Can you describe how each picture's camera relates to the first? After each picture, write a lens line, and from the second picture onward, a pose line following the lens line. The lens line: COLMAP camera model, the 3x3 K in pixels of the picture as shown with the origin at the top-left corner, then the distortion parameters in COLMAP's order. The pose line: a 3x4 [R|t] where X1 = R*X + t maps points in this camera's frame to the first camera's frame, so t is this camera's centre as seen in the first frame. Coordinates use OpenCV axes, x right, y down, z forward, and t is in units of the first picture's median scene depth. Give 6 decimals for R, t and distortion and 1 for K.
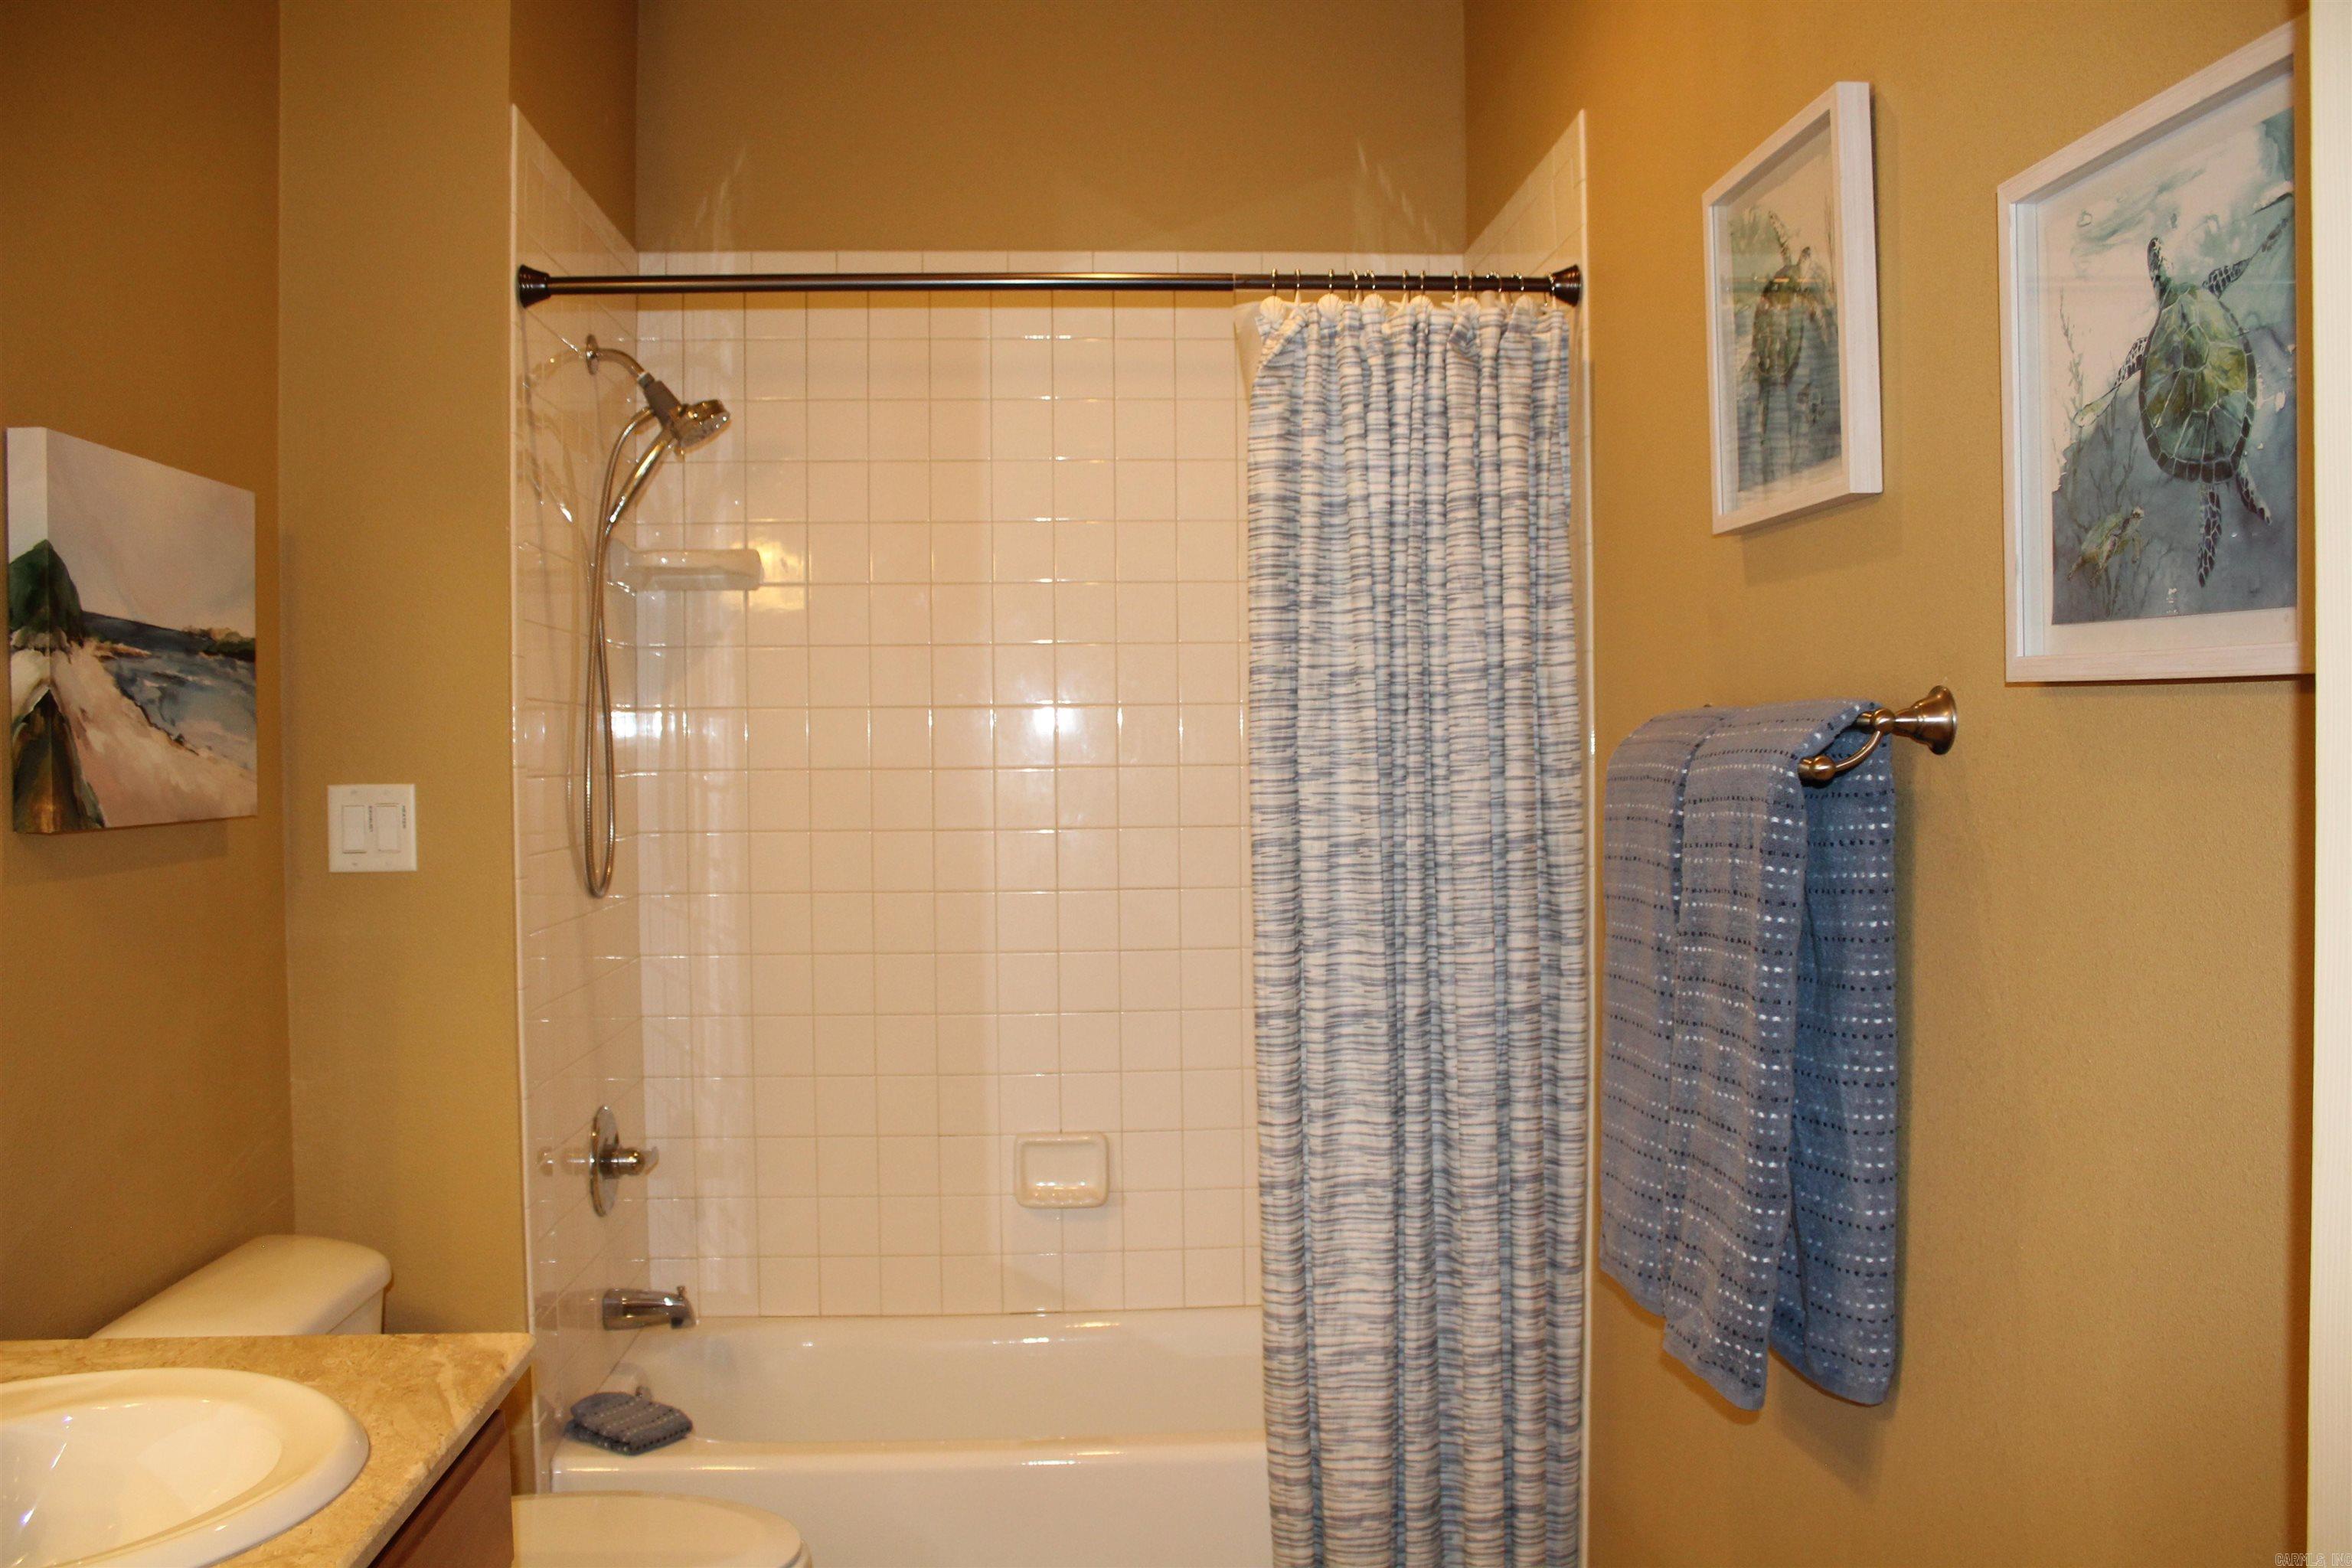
lens RADIAL K [[2073.6, 0, 1176.5], [0, 2073.6, 804.7], [0, 0, 1]] dist [-0.093978, 0.124554]
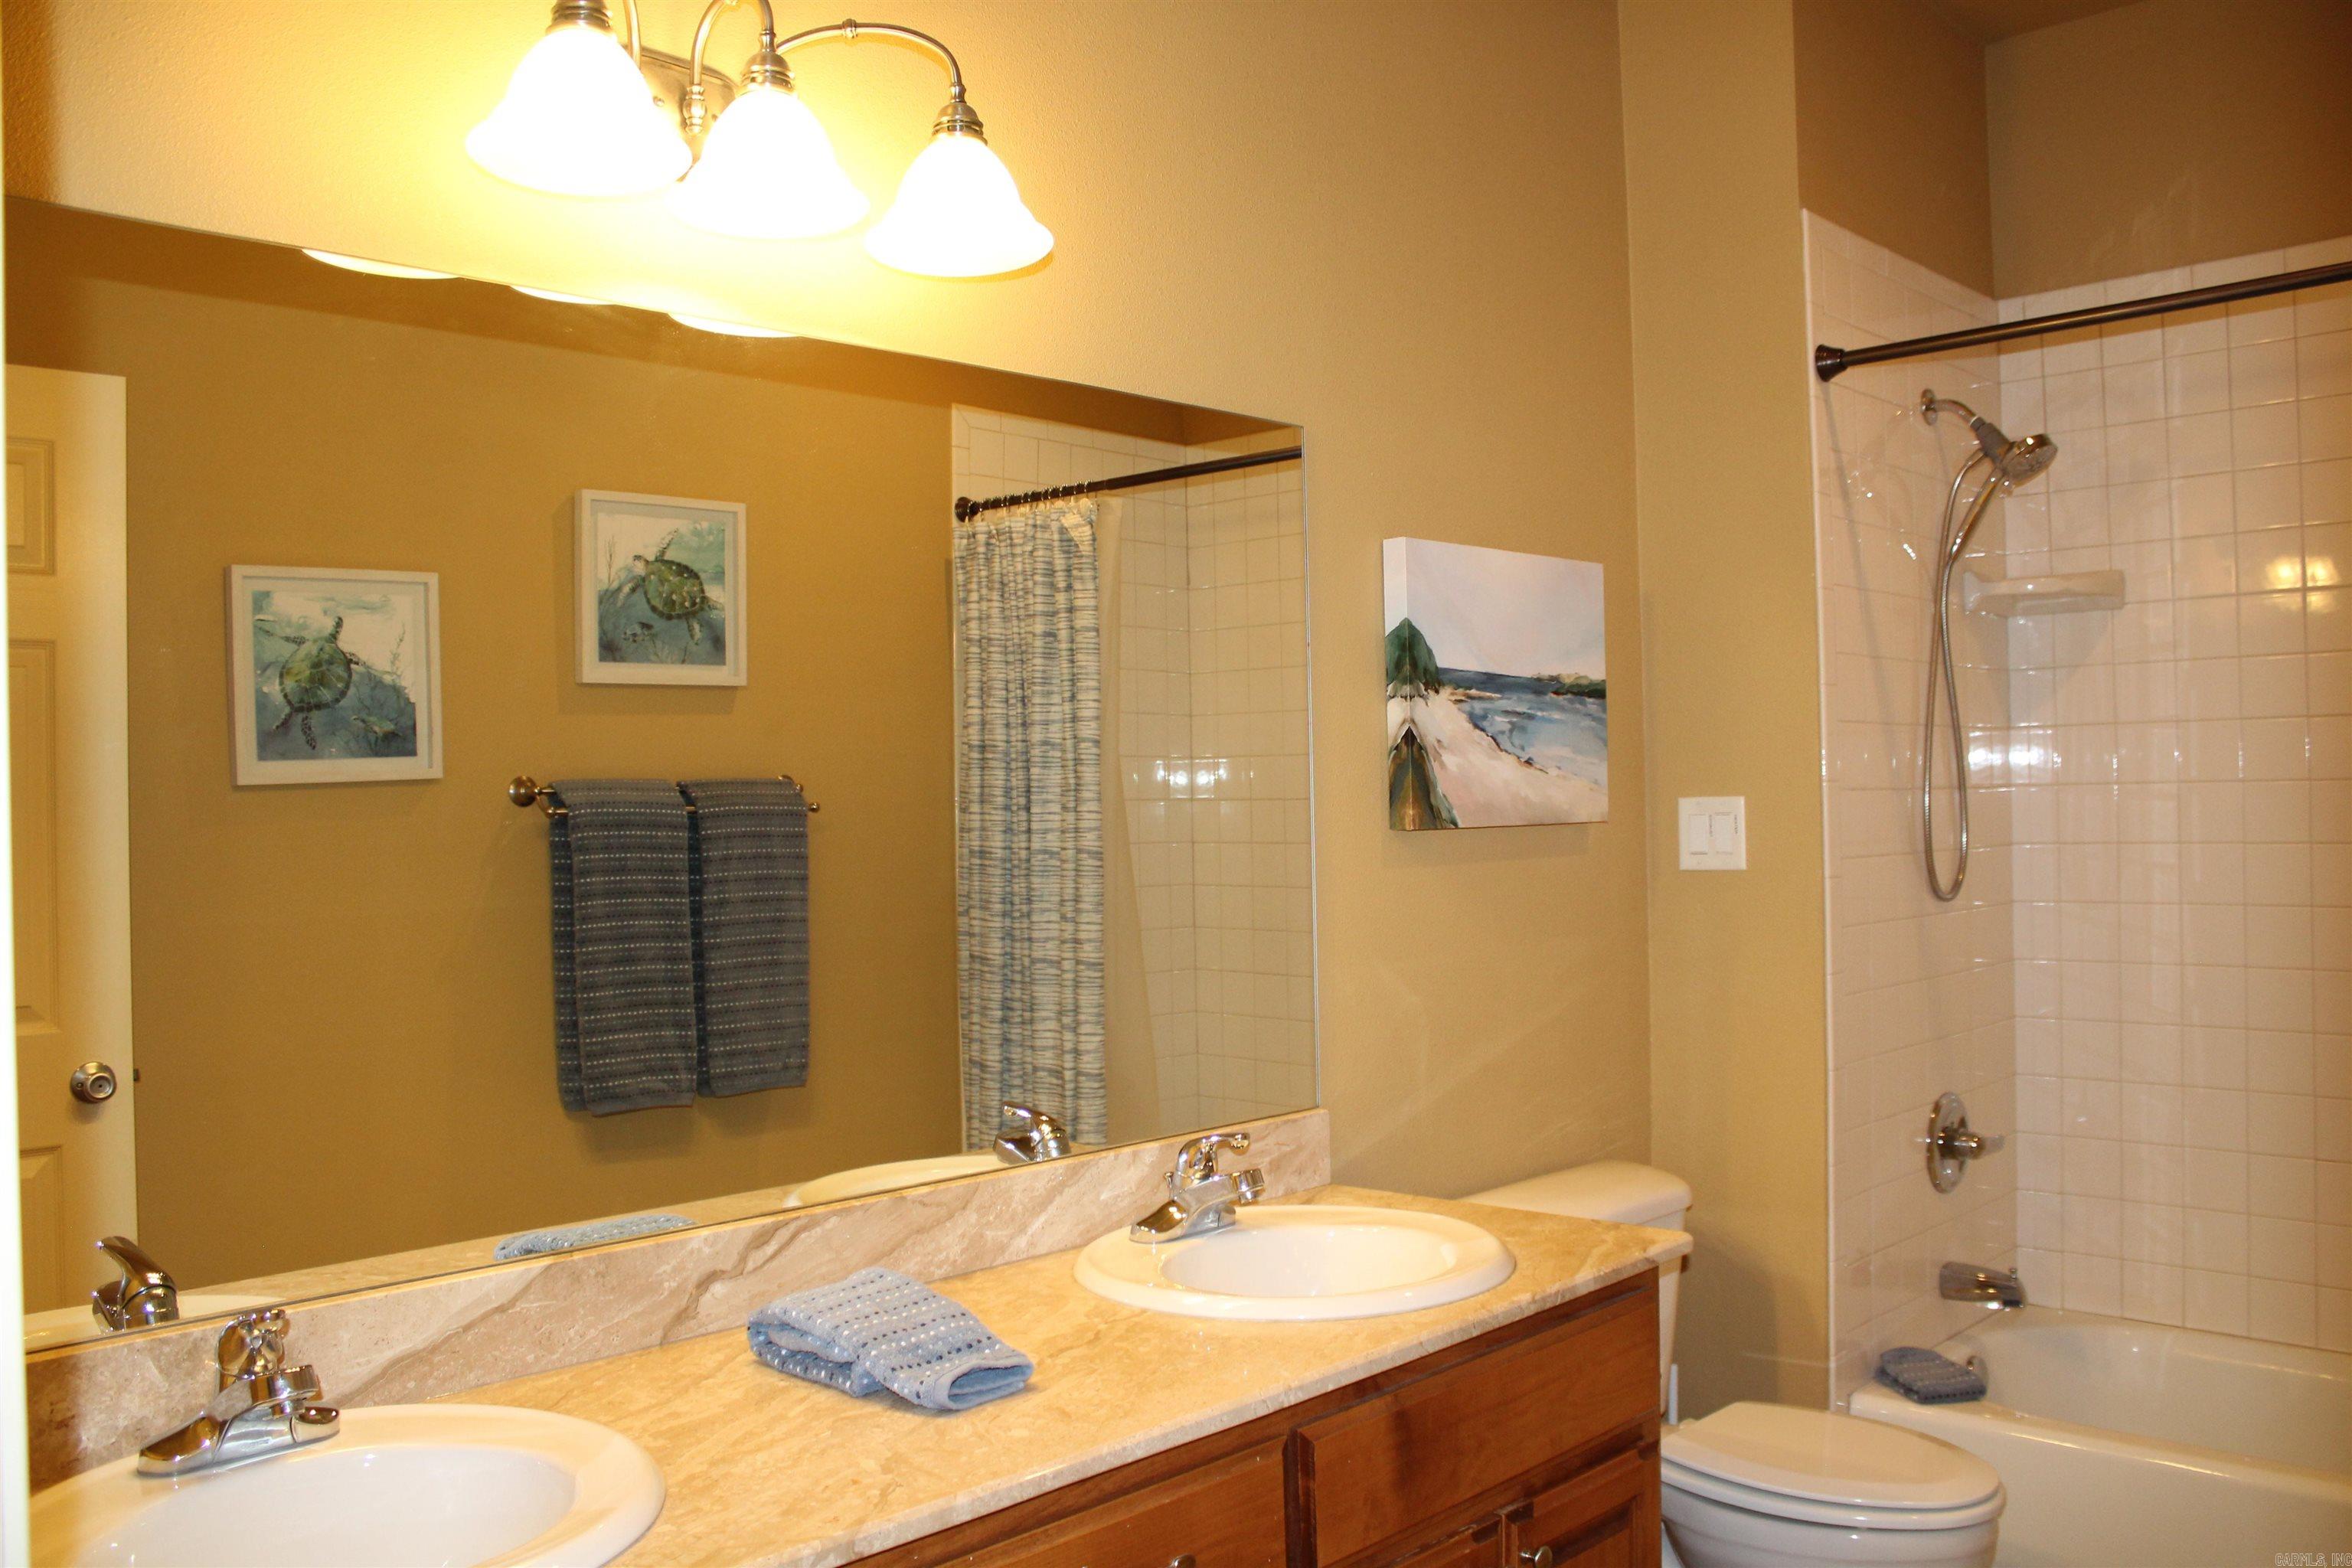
lens RADIAL K [[1971.1, 0, 1176.0], [0, 1971.1, 784.0], [0, 0, 1]] dist [-0.005315, -0.004829]
pose [[0.710023, -0.013839, -0.704042, 0.211275], [-0.002845, 0.999742, -0.022522, 0.010201], [0.704172, 0.017994, 0.709801, -0.040804]]
